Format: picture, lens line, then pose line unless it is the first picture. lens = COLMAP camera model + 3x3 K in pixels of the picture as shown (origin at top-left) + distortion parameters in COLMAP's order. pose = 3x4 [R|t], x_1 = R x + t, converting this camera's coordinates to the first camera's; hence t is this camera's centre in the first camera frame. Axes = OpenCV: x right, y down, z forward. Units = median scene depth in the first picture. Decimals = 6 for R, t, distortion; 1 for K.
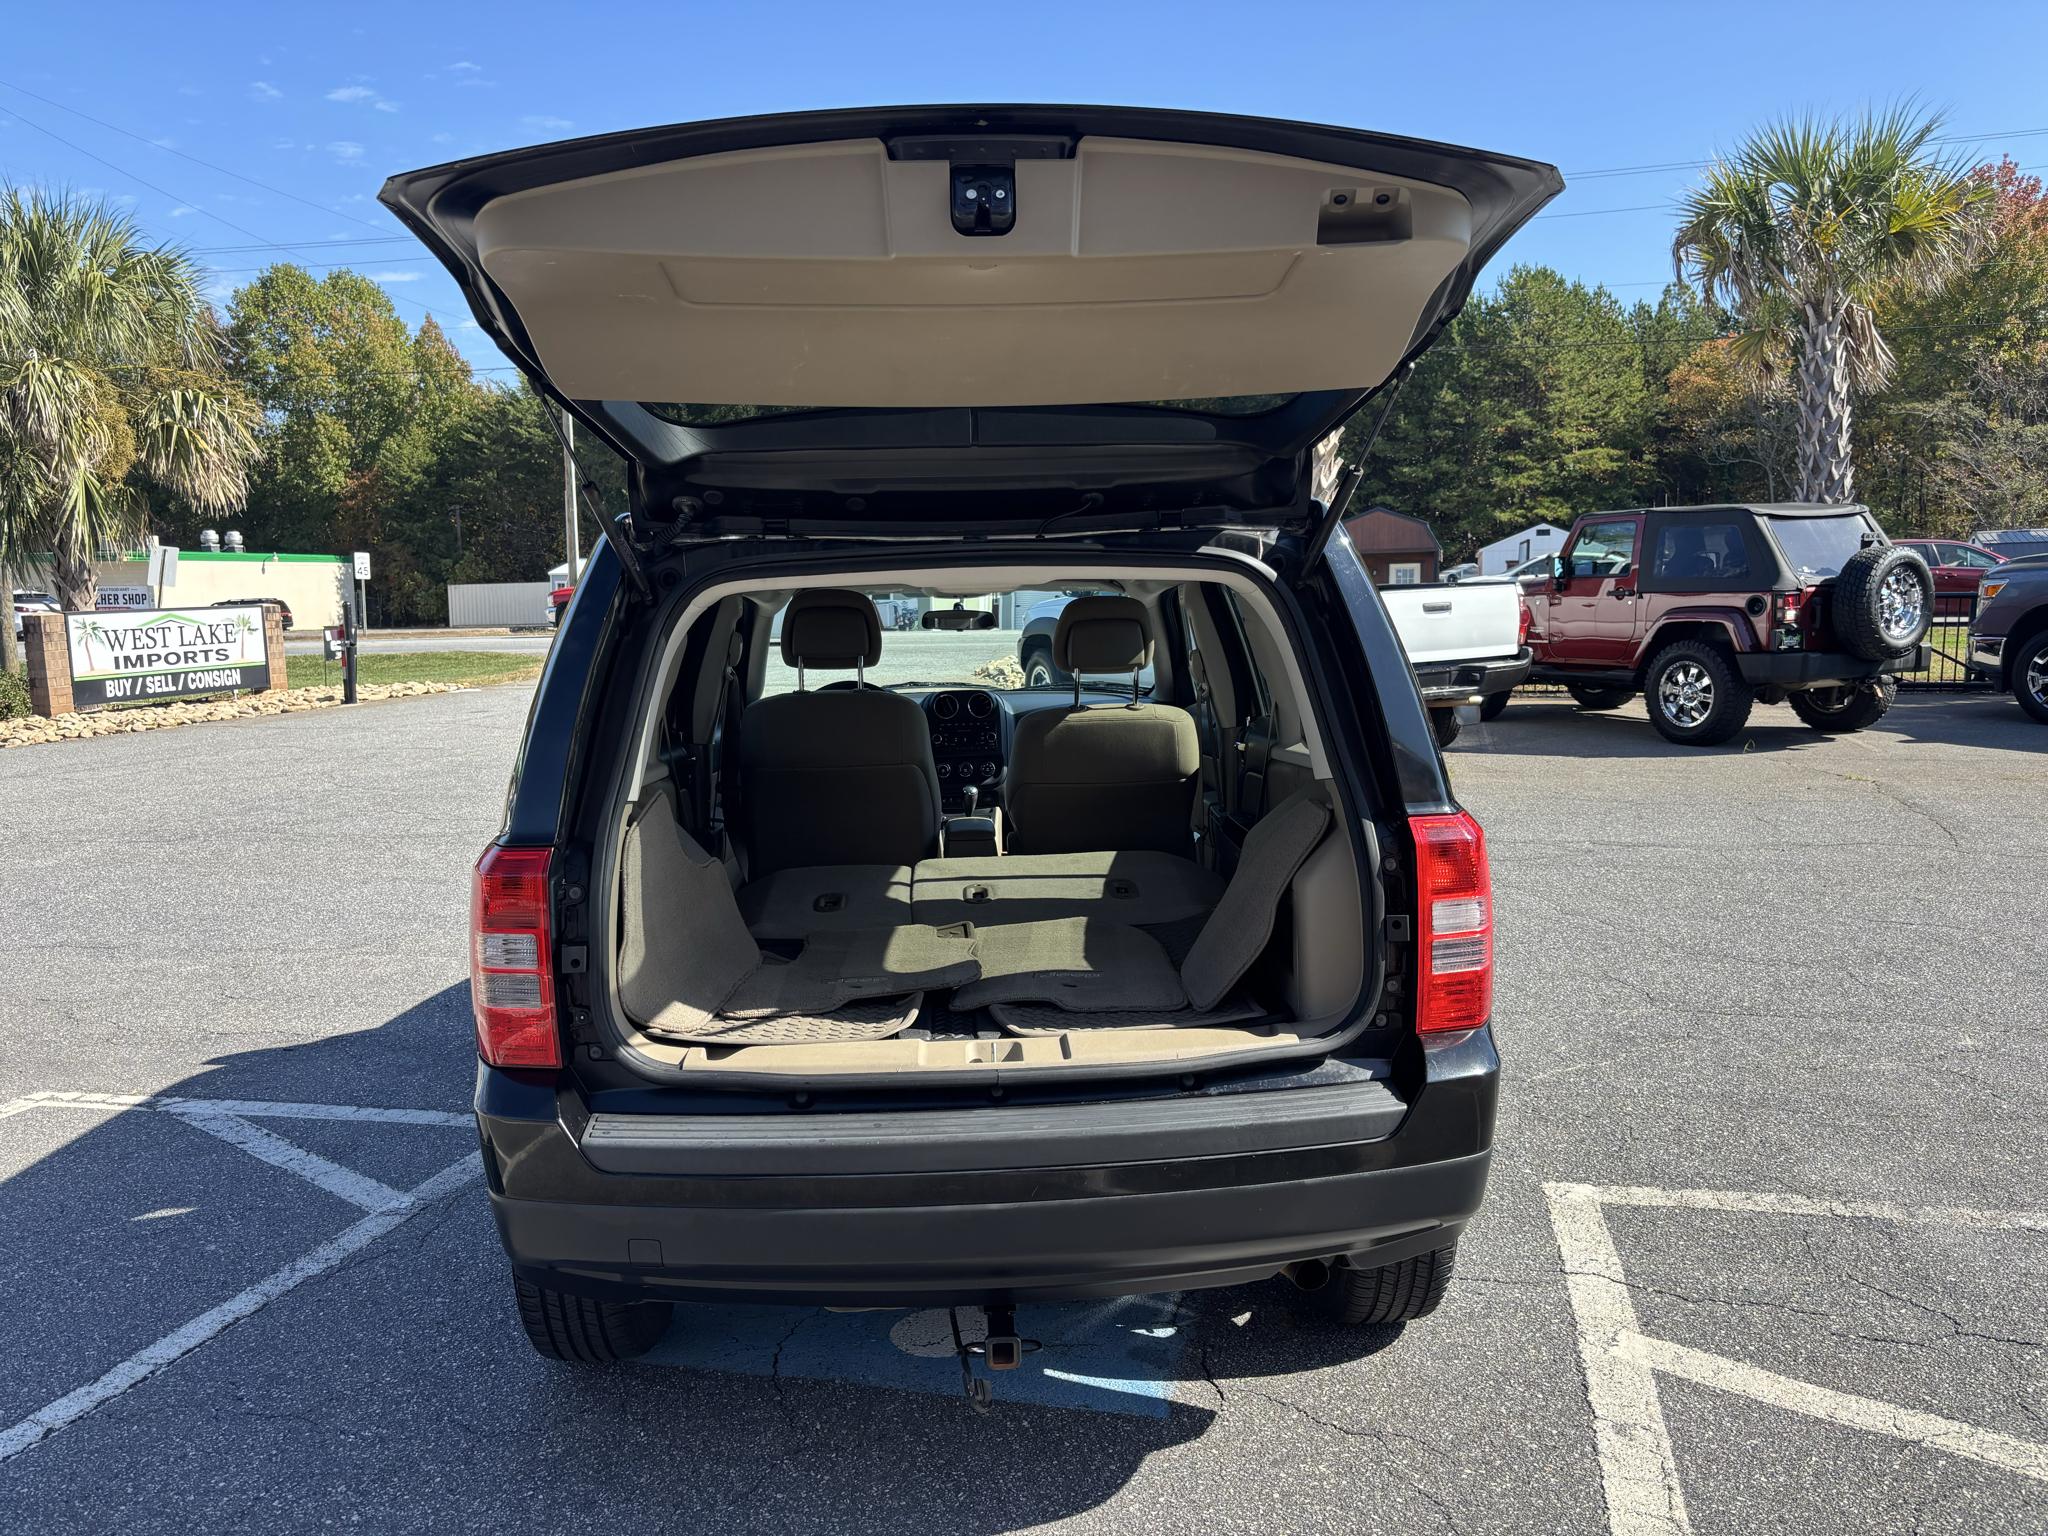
lens RADIAL K [[1556.2, 0, 1025.5], [0, 1556.2, 767.5], [0, 0, 1]] dist [0.036097, -0.036681]
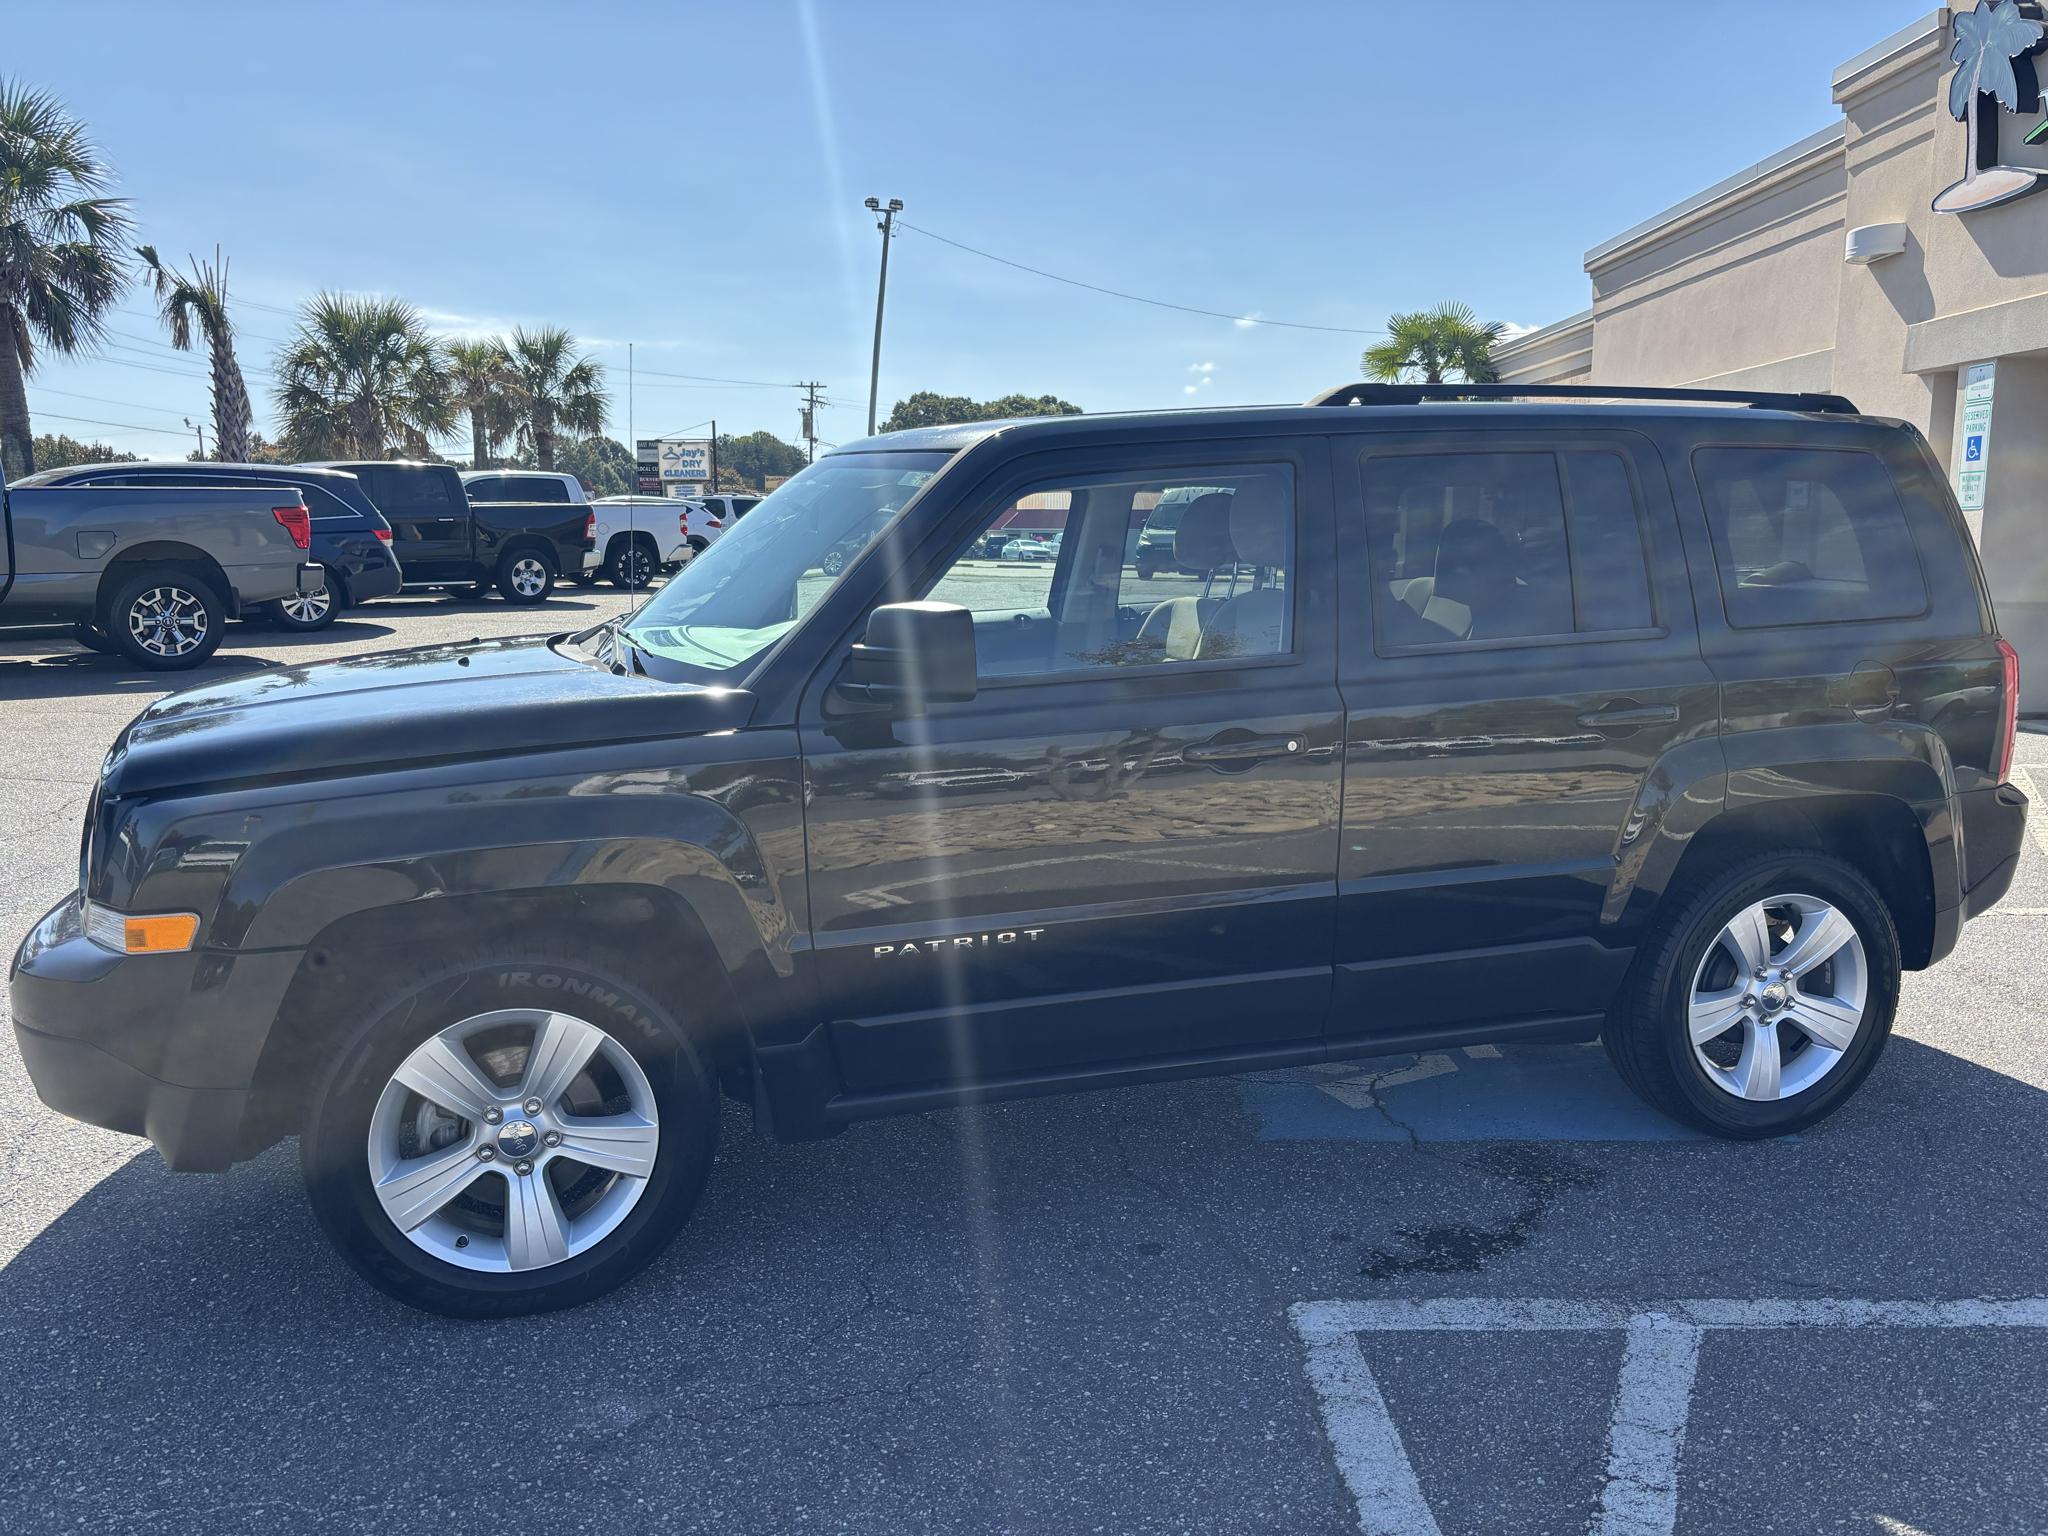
lens RADIAL K [[1556.2, 0, 1034.2], [0, 1556.2, 767.1], [0, 0, 1]] dist [0.036097, -0.036681]
pose [[-0.237681, -0.133463, 0.962131, -0.198406], [0.117383, 0.979310, 0.164844, -0.023312], [-0.964225, 0.152118, -0.217097, 0.280759]]
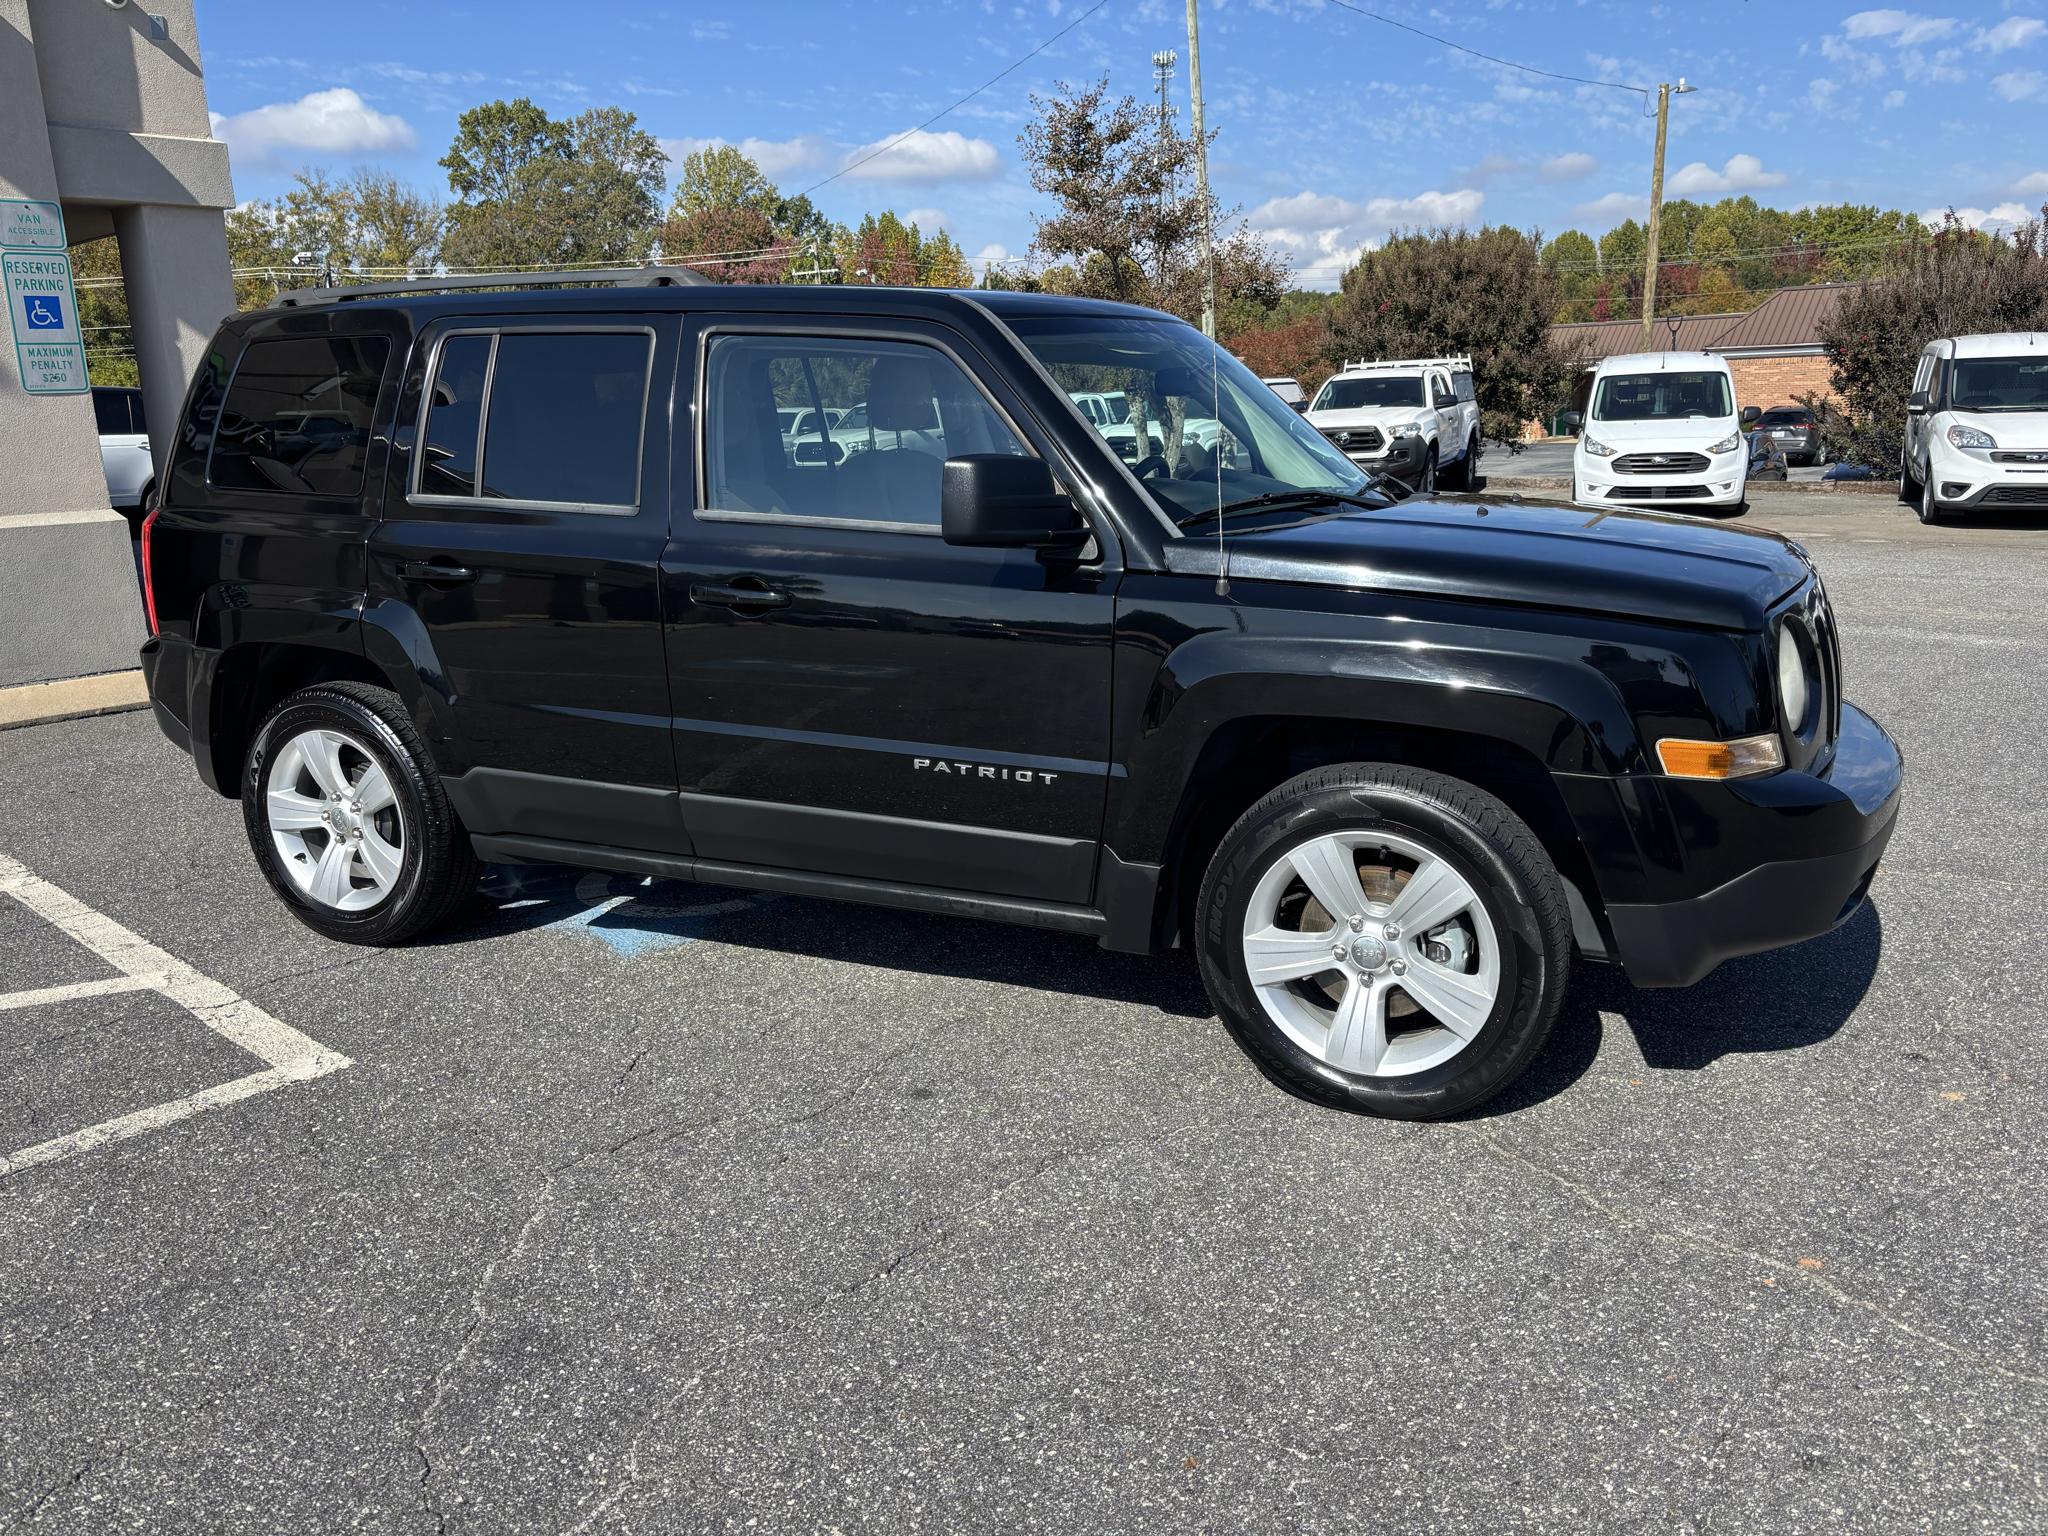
lens RADIAL K [[1555.1, 0, 1025.3], [0, 1555.1, 758.4], [0, 0, 1]] dist [0.040597, -0.045587]
pose [[-0.466826, 0.225885, -0.855014, 0.173719], [-0.071490, 0.954026, 0.291075, -0.035358], [0.881455, 0.197006, -0.429215, 0.336239]]
